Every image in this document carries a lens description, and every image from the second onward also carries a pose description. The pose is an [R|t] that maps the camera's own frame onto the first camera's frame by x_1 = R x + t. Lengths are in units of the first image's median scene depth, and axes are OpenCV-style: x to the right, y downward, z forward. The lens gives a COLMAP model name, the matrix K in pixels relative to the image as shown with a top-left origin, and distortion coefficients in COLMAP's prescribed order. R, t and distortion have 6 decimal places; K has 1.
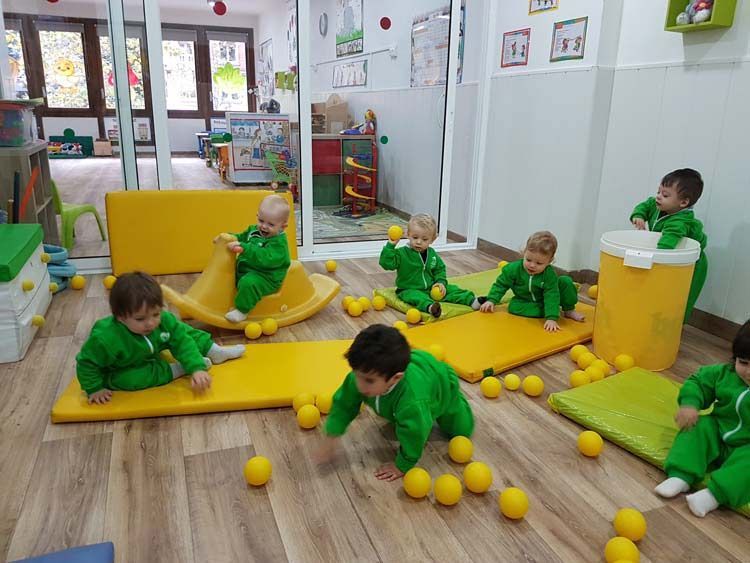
lens RADIAL K [[586.3, 0, 375.0], [0, 586.3, 281.5], [0, 0, 1]] dist [0.058363, -0.107398]
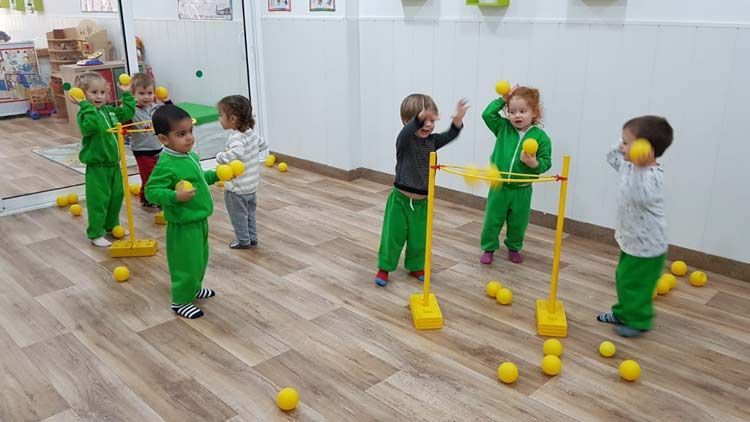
lens RADIAL K [[634.6, 0, 375.0], [0, 634.6, 211.0], [0, 0, 1]] dist [-0.004648, -0.004303]
pose [[0.912828, -0.151845, 0.379062, -0.168852], [0.137987, 0.988387, 0.063641, -0.010132], [-0.384324, -0.005787, 0.923180, -0.342340]]
